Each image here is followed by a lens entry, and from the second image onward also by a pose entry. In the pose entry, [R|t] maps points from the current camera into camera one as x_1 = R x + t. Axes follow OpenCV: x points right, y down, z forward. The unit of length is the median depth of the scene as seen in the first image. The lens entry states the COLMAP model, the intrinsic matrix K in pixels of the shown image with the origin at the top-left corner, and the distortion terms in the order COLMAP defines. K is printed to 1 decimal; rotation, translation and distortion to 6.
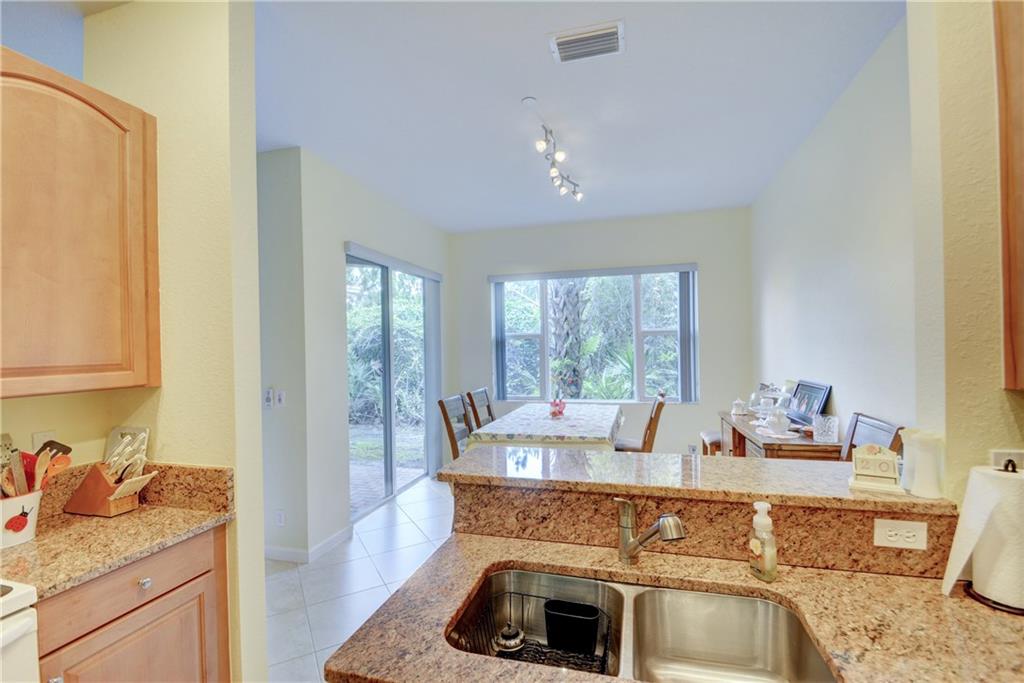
lens RADIAL K [[444.5, 0, 522.3], [0, 444.5, 348.3], [0, 0, 1]] dist [0.014073, -0.012377]
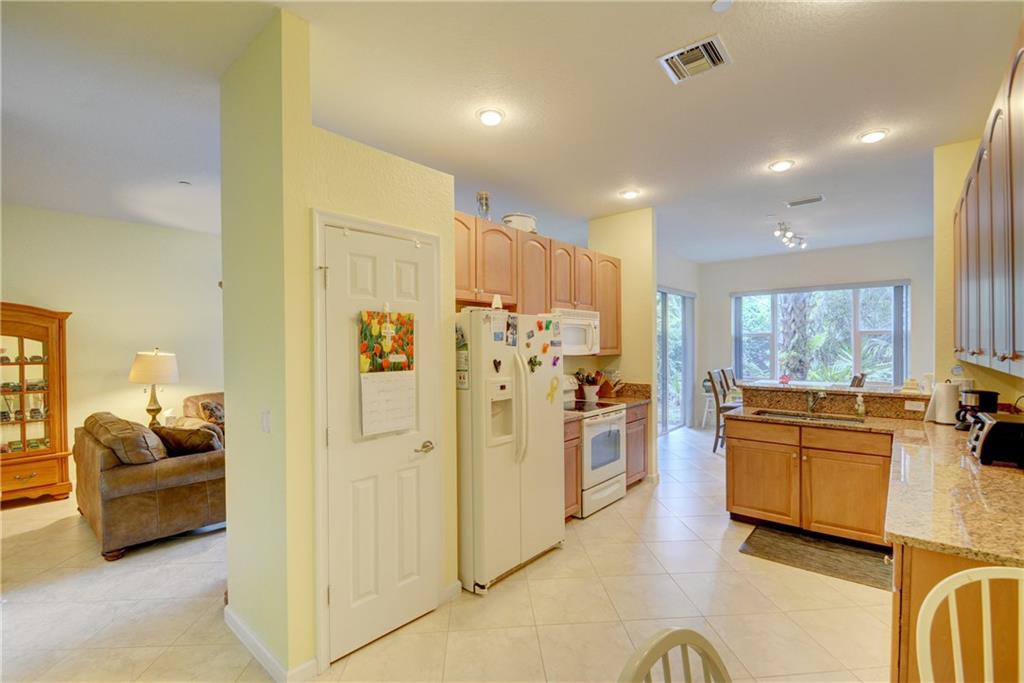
lens RADIAL K [[444.5, 0, 520.3], [0, 444.5, 350.9], [0, 0, 1]] dist [0.014073, -0.012377]
pose [[0.897427, 0.017962, -0.440798, -0.054082], [-0.009529, 0.999727, 0.021337, 0.001048], [0.441061, -0.014948, 0.897353, -0.683558]]
